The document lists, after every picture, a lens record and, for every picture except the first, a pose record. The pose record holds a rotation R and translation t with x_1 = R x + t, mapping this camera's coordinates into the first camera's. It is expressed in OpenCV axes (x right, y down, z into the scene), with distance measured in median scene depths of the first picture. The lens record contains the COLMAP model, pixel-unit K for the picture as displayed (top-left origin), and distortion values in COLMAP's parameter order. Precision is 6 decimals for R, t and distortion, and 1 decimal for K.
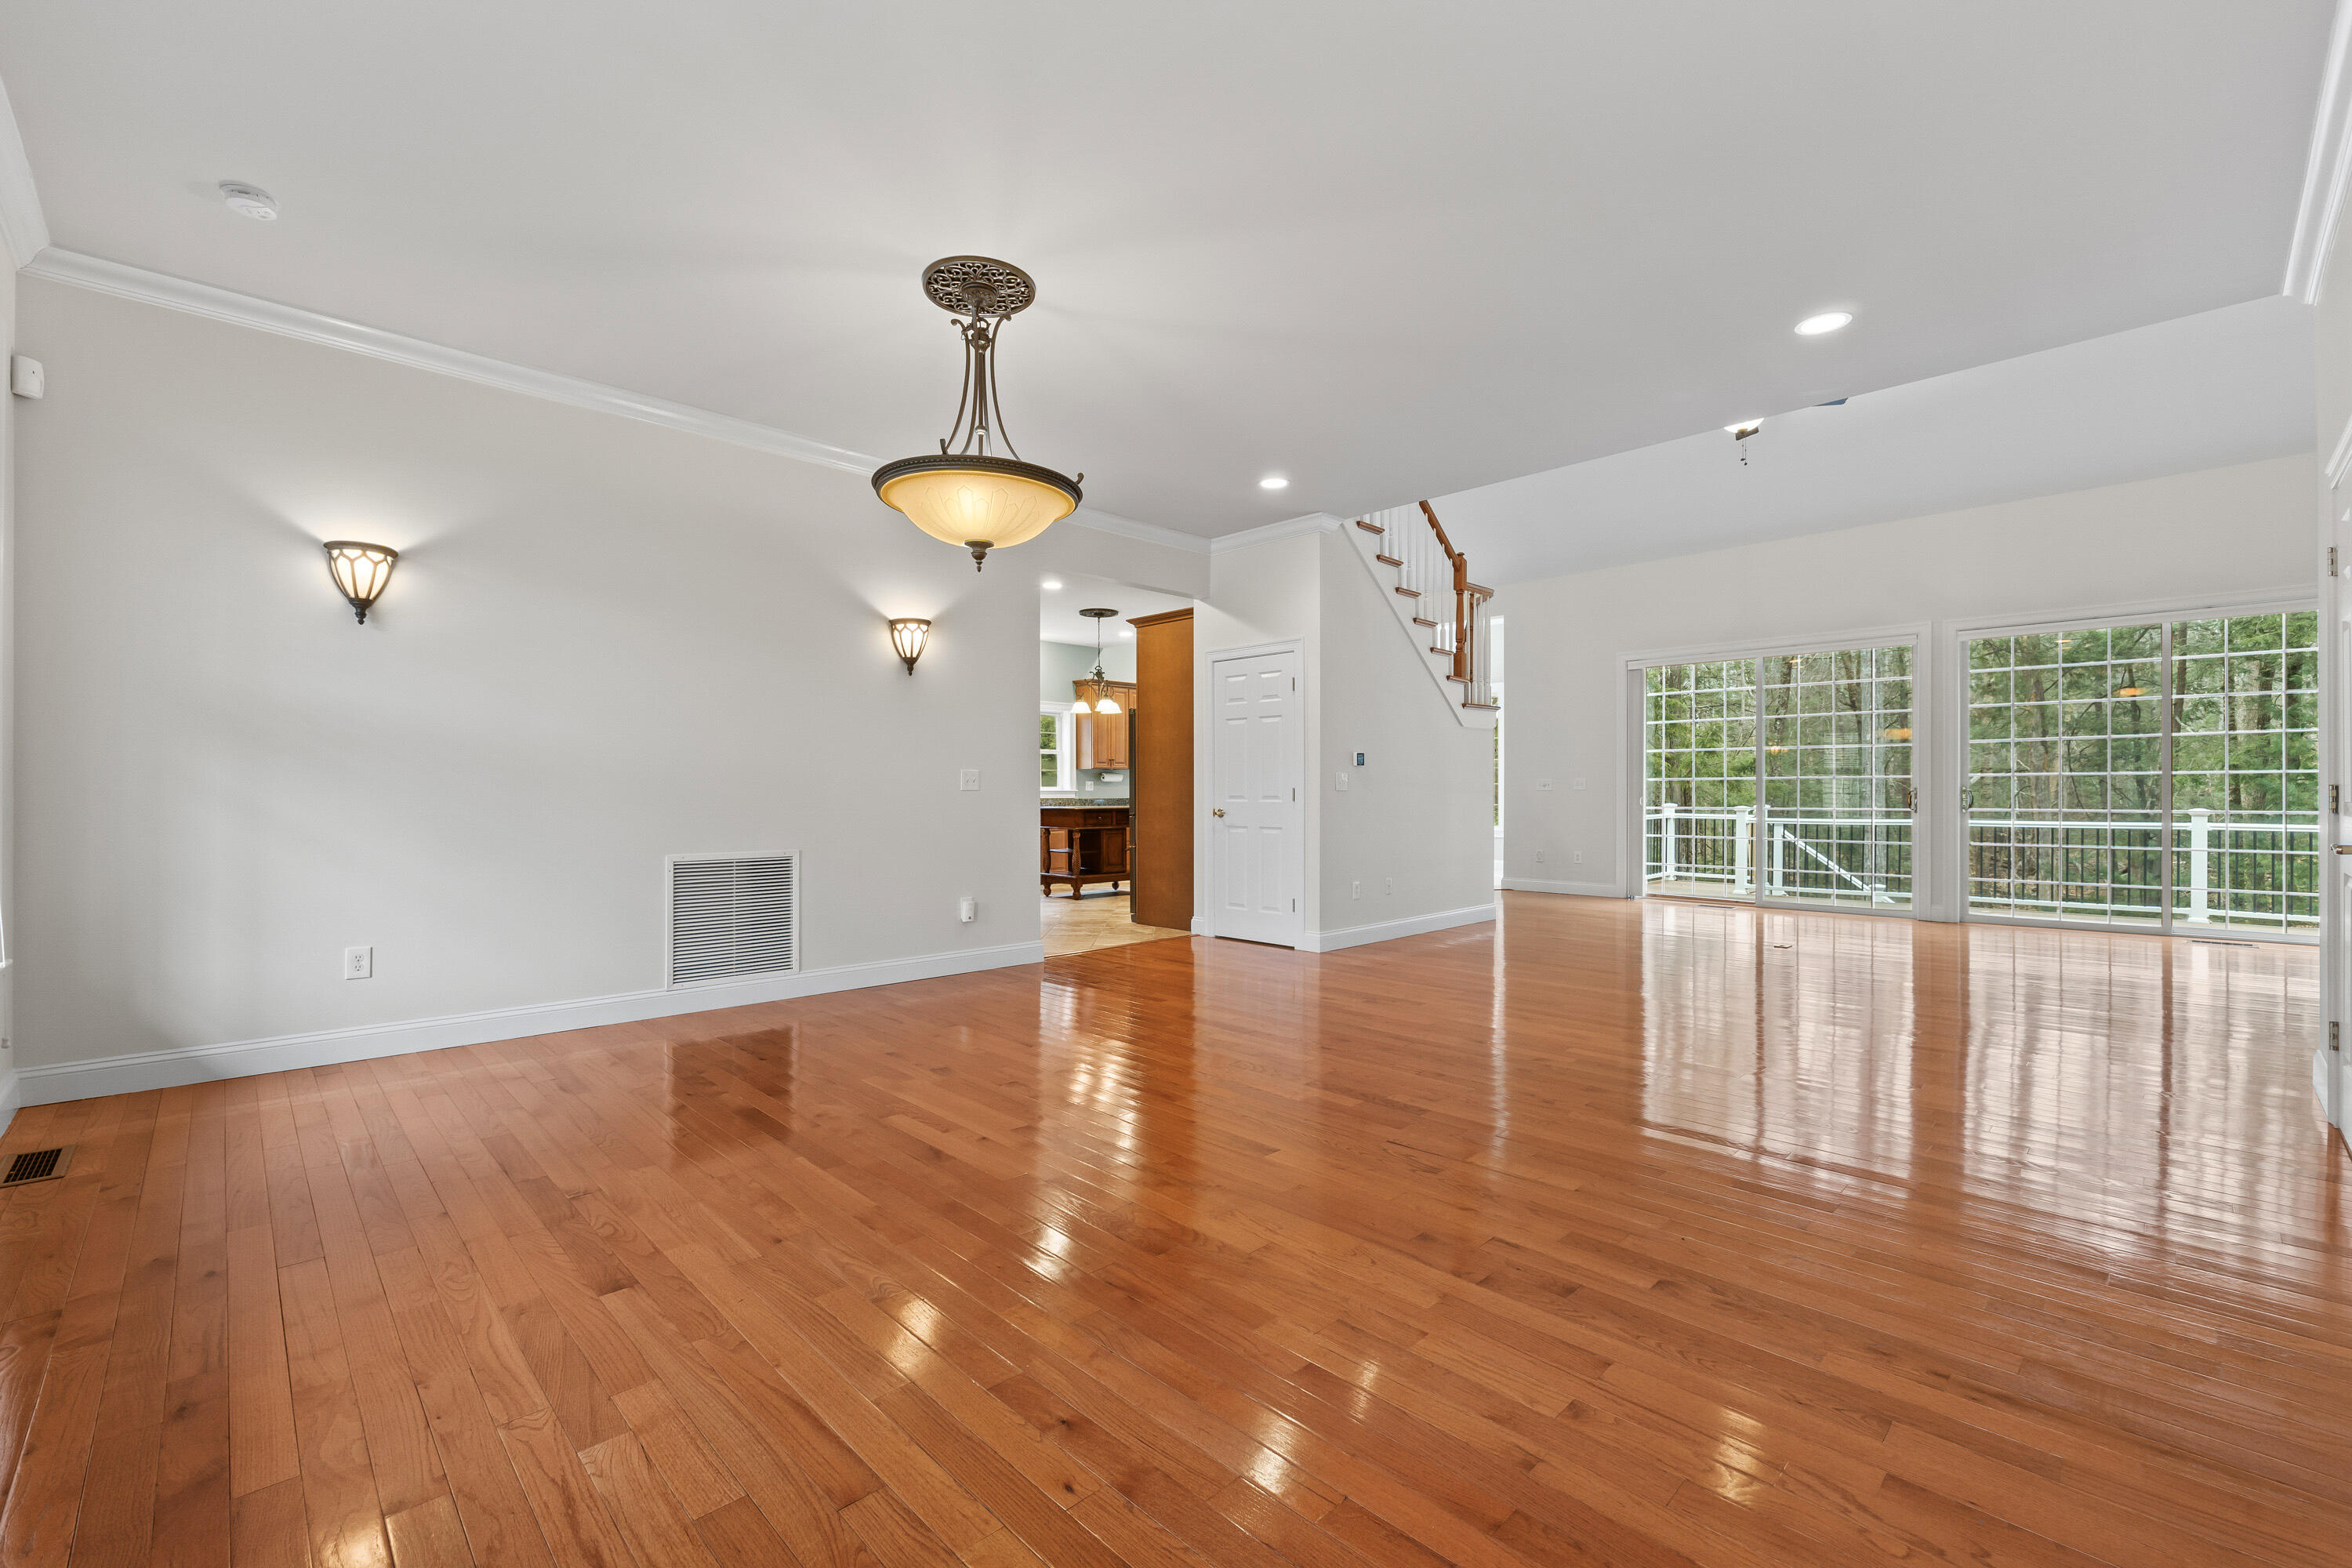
lens RADIAL K [[988.5, 0, 1179.3], [0, 988.5, 768.5], [0, 0, 1]] dist [-0.003071, 0.000084]
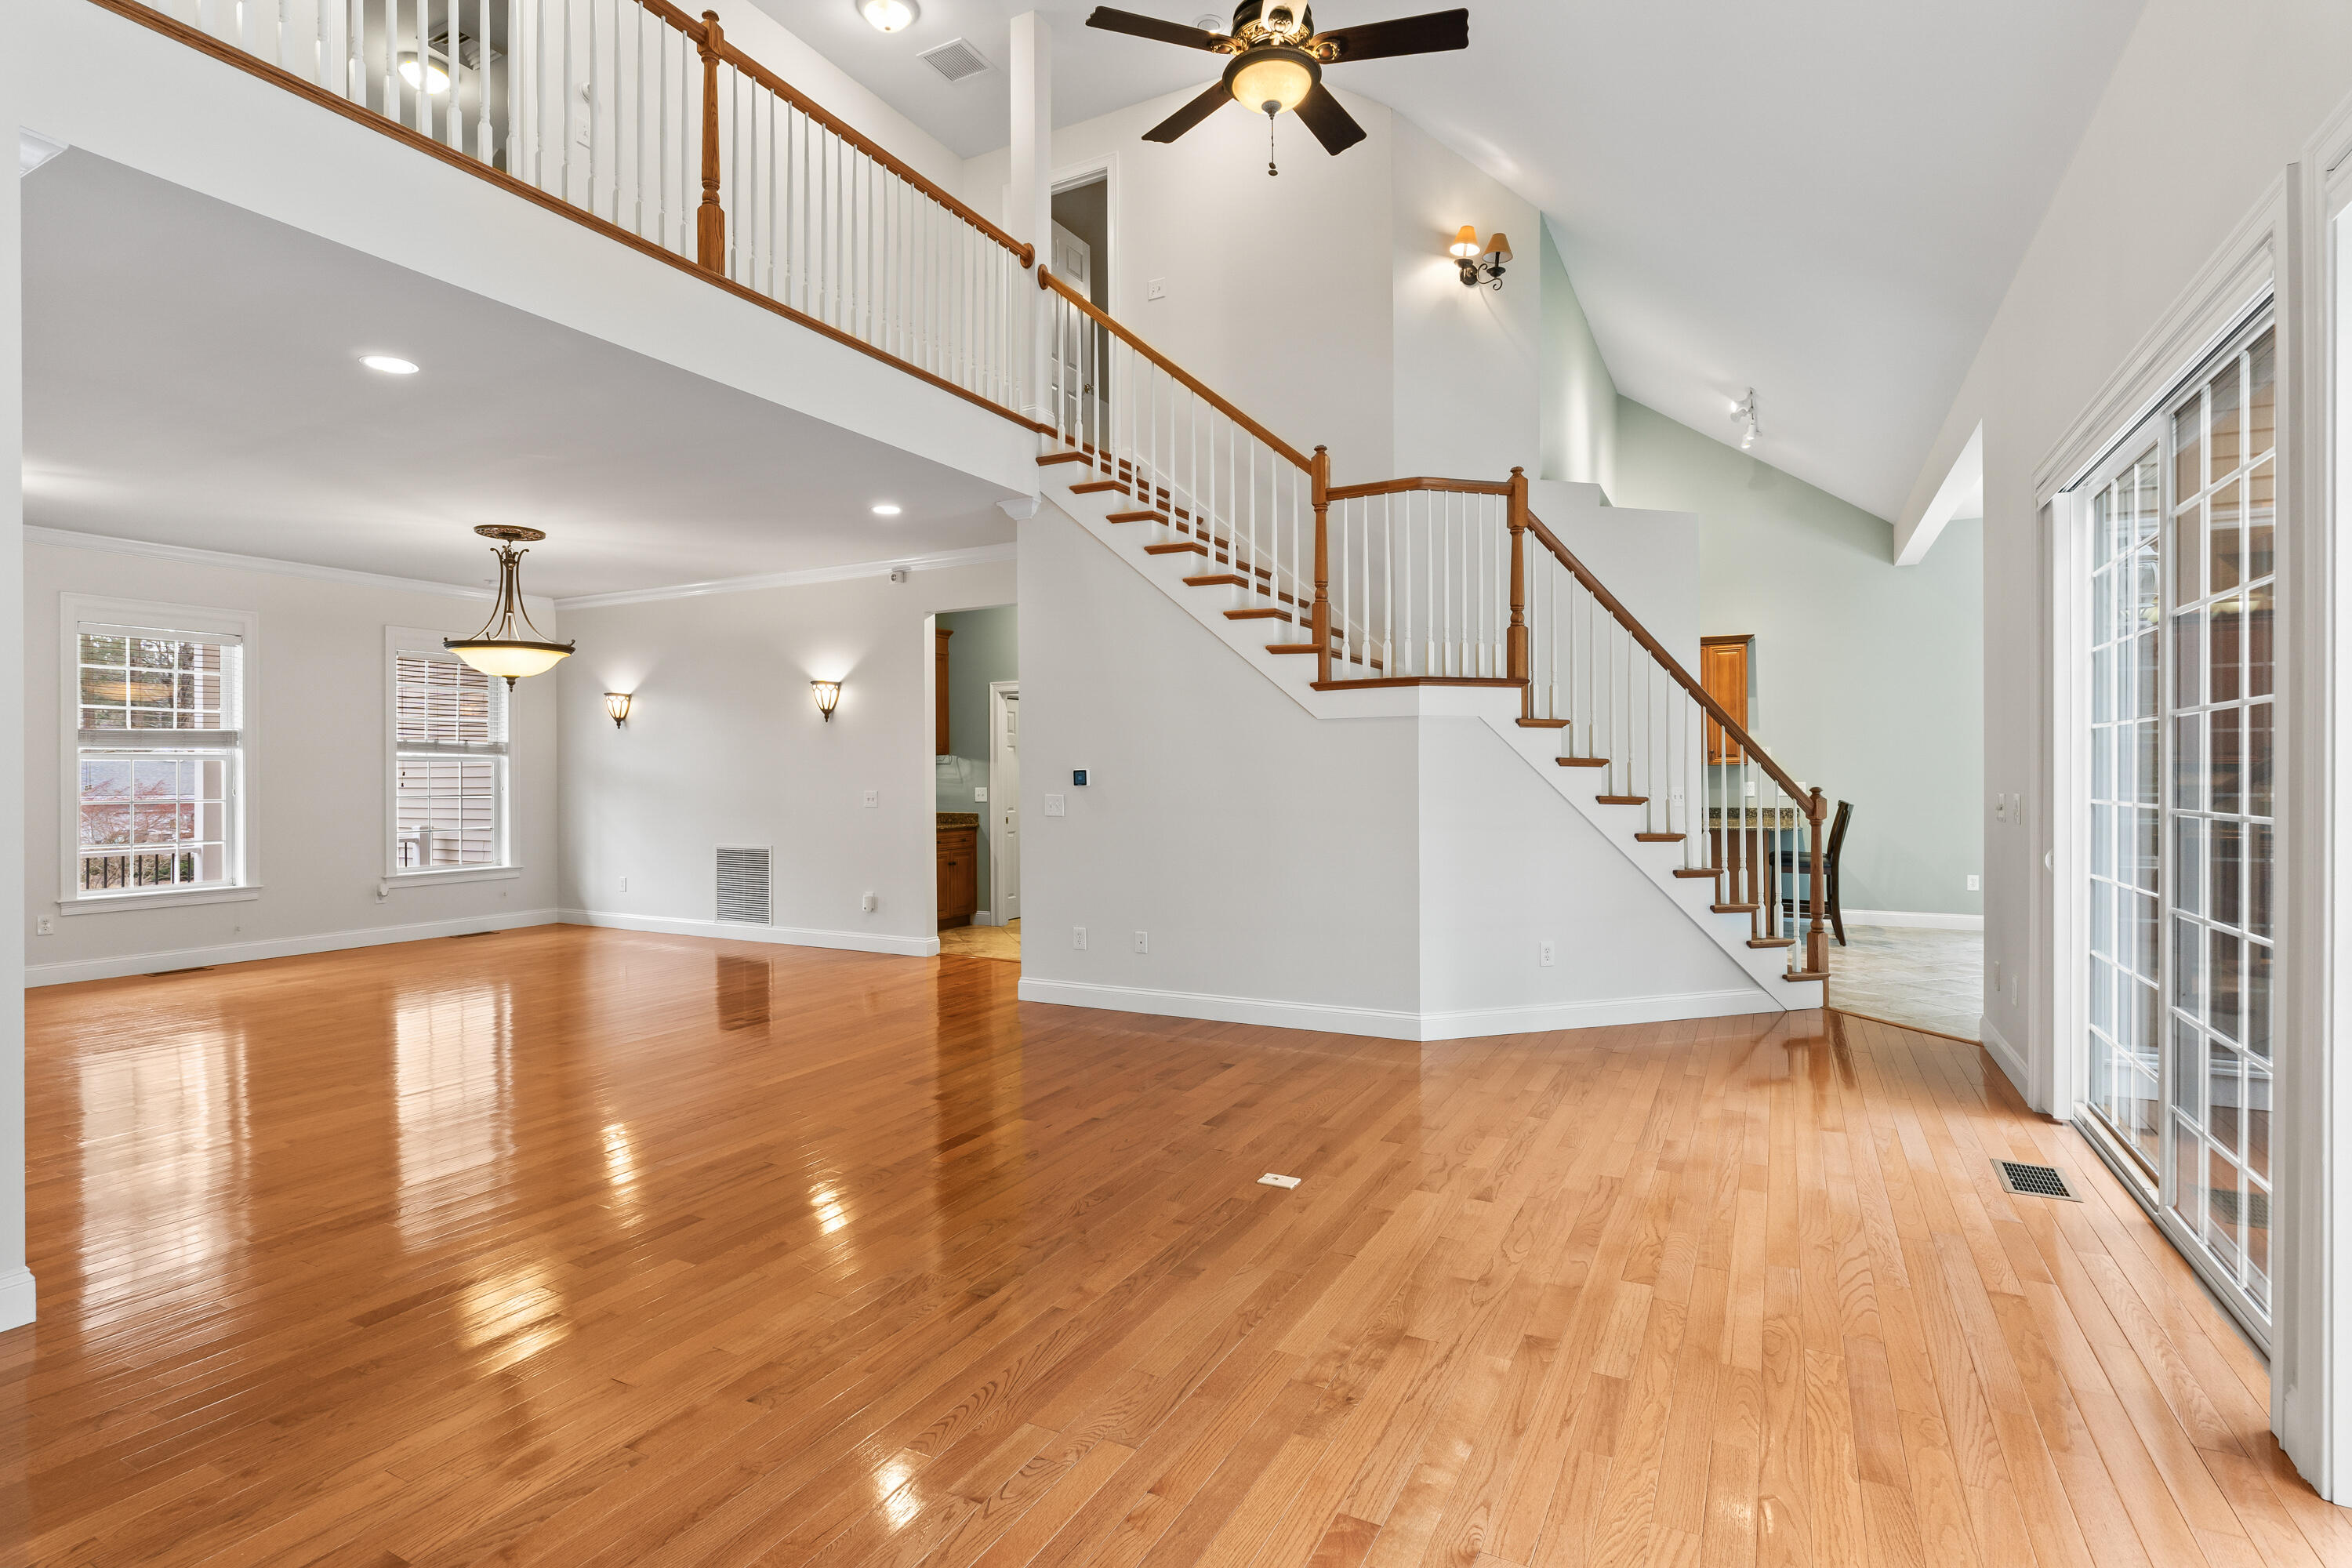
lens RADIAL K [[1130.5, 0, 1176.0], [0, 1130.5, 784.0], [0, 0, 1]] dist [-0.001795, -0.000114]
pose [[0.295178, 0.008884, -0.955401, 1.510240], [0.034623, 0.999201, 0.019988, -0.027601], [0.954815, -0.038979, 0.294634, 1.119158]]
